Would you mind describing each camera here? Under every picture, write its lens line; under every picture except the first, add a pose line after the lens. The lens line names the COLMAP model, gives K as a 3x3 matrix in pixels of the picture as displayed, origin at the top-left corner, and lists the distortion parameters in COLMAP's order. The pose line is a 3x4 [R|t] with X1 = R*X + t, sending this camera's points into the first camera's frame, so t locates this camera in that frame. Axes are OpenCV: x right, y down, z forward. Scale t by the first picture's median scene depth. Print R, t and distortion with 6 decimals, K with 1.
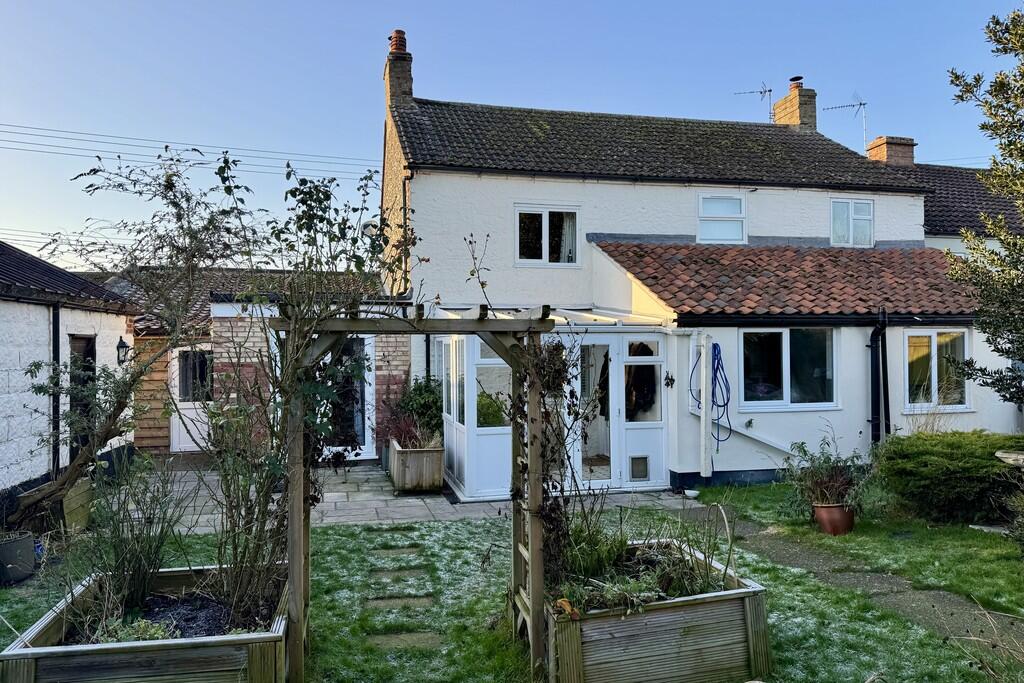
lens RADIAL K [[720.1, 0, 501.8], [0, 720.1, 339.8], [0, 0, 1]] dist [0.105910, -0.140605]
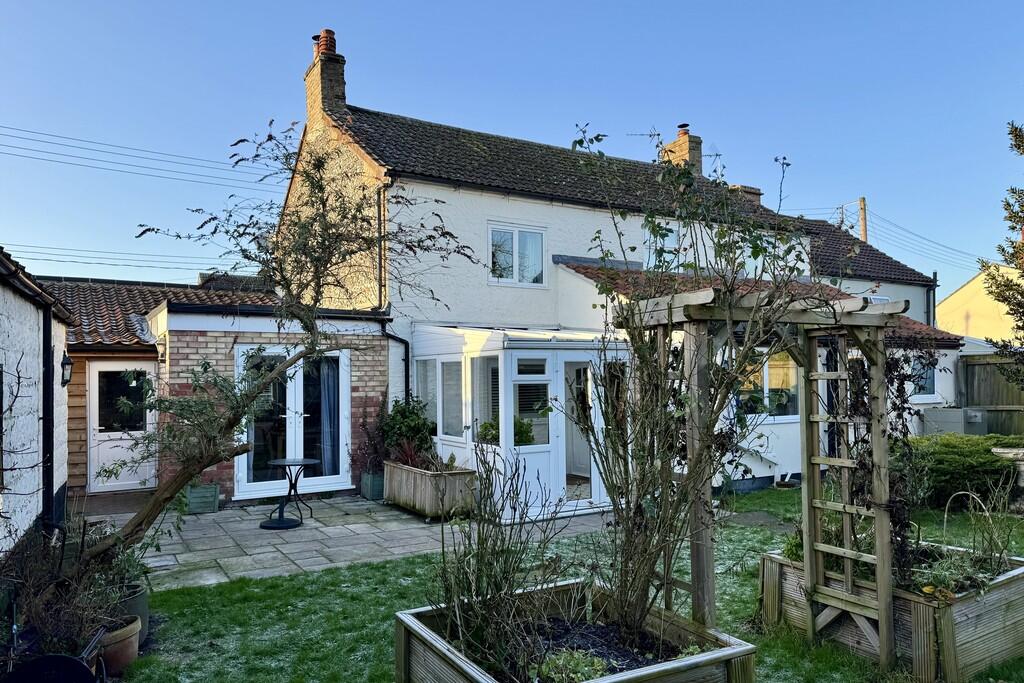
lens RADIAL K [[721.4, 0, 511.6], [0, 721.4, 353.2], [0, 0, 1]] dist [0.129649, -0.204524]
pose [[0.956204, 0.006039, 0.292638, -0.248437], [0.001562, 0.999668, -0.025735, 0.017240], [-0.292696, 0.025065, 0.955877, 0.058925]]
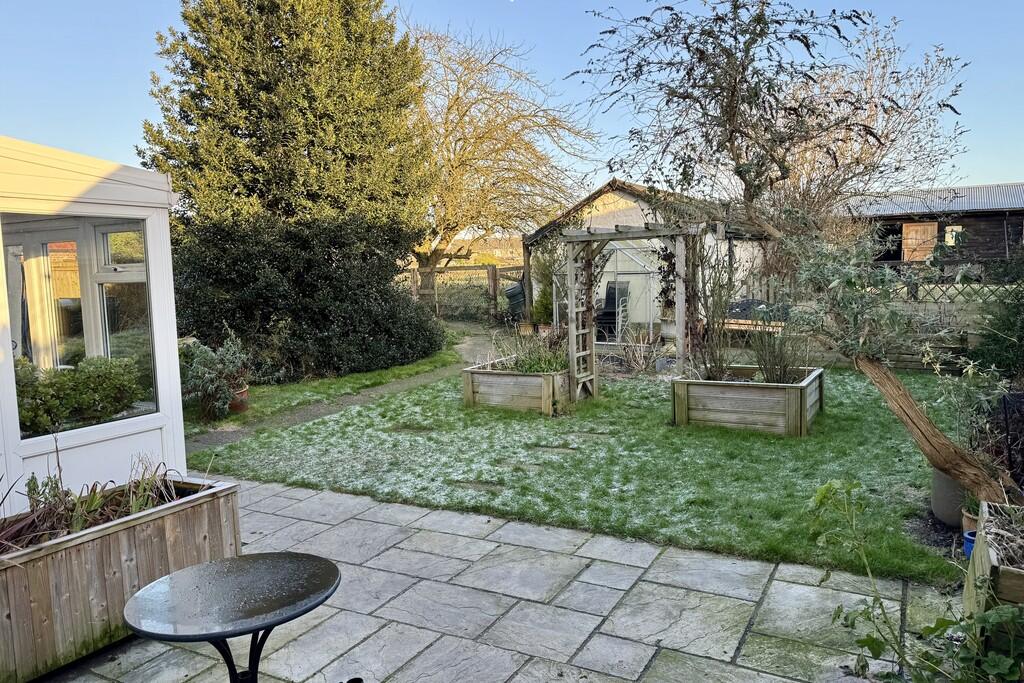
lens RADIAL K [[721.4, 0, 511.6], [0, 721.4, 353.2], [0, 0, 1]] dist [0.129649, -0.204524]
pose [[-0.737506, -0.044854, 0.673849, -0.414043], [0.030289, 0.994591, 0.099354, 0.033836], [-0.674661, 0.093684, -0.732159, 0.932565]]
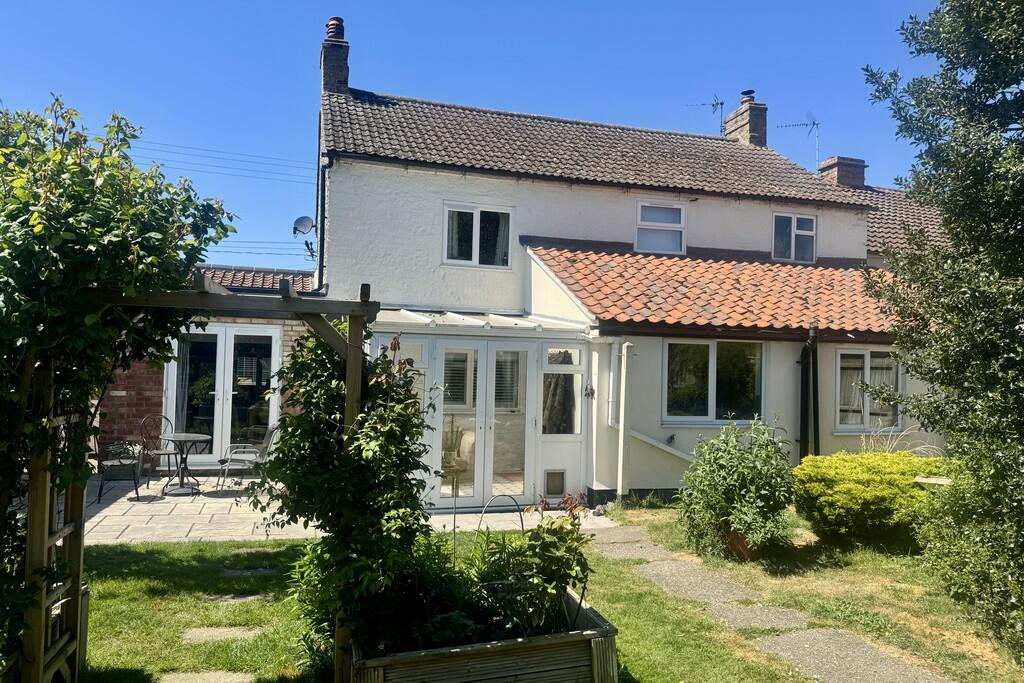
lens RADIAL K [[718.5, 0, 512.0], [0, 718.5, 341.5], [0, 0, 1]] dist [0.096322, -0.201103]
pose [[0.998313, 0.034033, 0.047036, 0.074723], [-0.033437, 0.999351, -0.013401, 0.006372], [-0.047462, 0.011806, 0.998803, 0.057949]]
